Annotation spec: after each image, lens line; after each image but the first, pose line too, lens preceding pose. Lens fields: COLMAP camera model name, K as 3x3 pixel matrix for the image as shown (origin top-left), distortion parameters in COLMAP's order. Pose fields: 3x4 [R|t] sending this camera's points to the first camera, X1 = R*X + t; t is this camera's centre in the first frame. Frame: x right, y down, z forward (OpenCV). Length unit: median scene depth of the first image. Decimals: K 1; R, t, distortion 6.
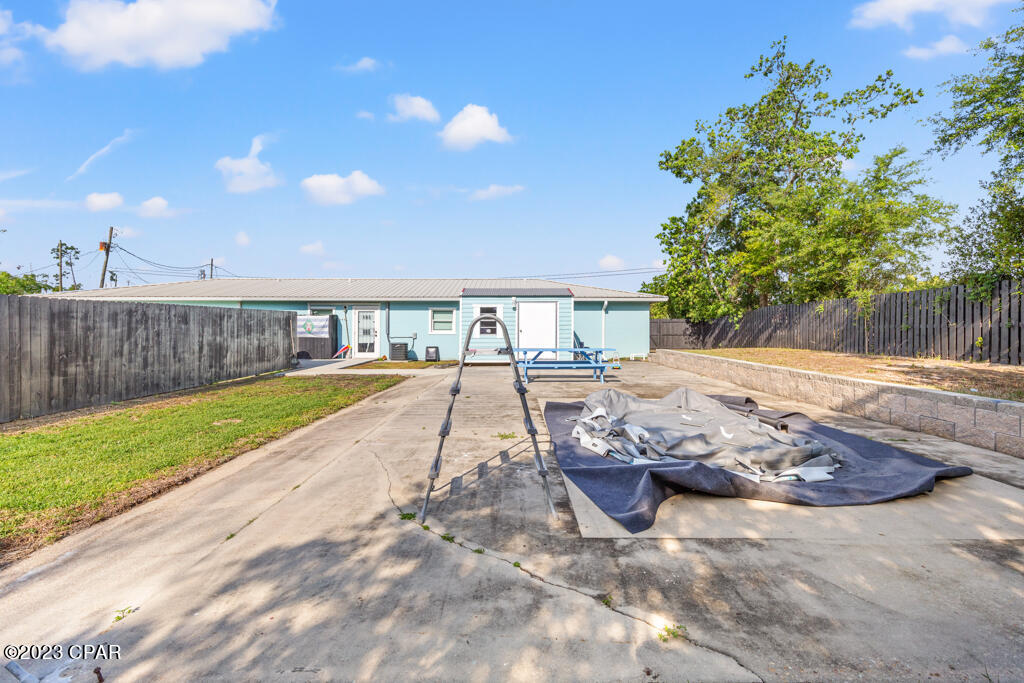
lens RADIAL K [[461.9, 0, 514.7], [0, 461.9, 325.8], [0, 0, 1]] dist [0.006926, -0.000023]
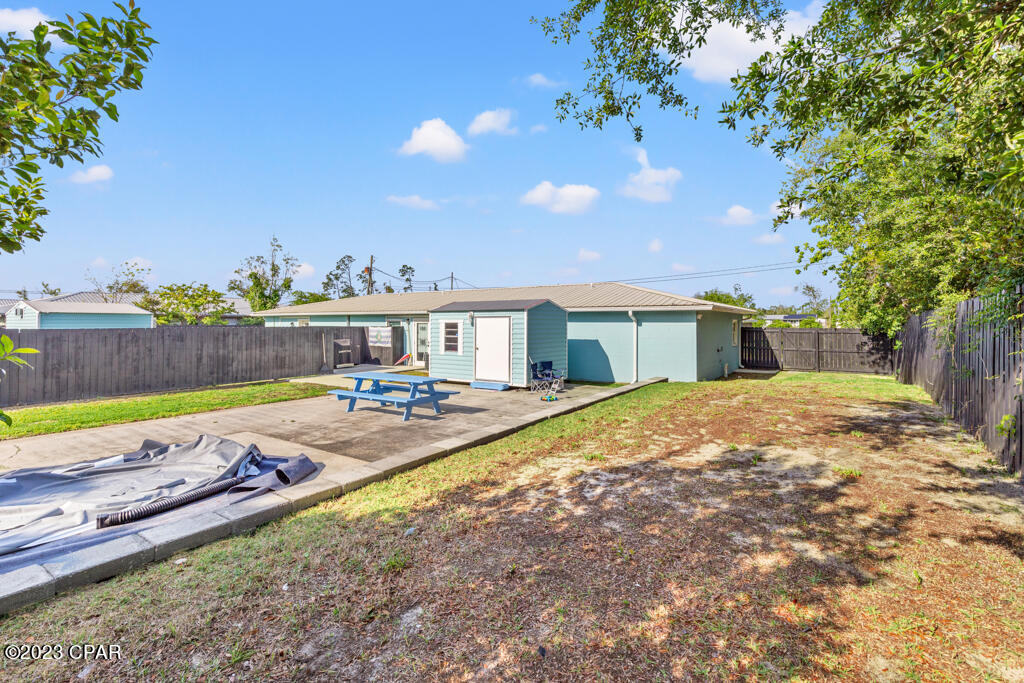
lens RADIAL K [[461.9, 0, 514.7], [0, 461.9, 325.8], [0, 0, 1]] dist [0.006926, -0.000023]
pose [[0.838237, 0.002874, -0.545298, 0.754754], [-0.000758, 0.999991, 0.004104, -0.049807], [0.545305, -0.003027, 0.838232, 0.343978]]
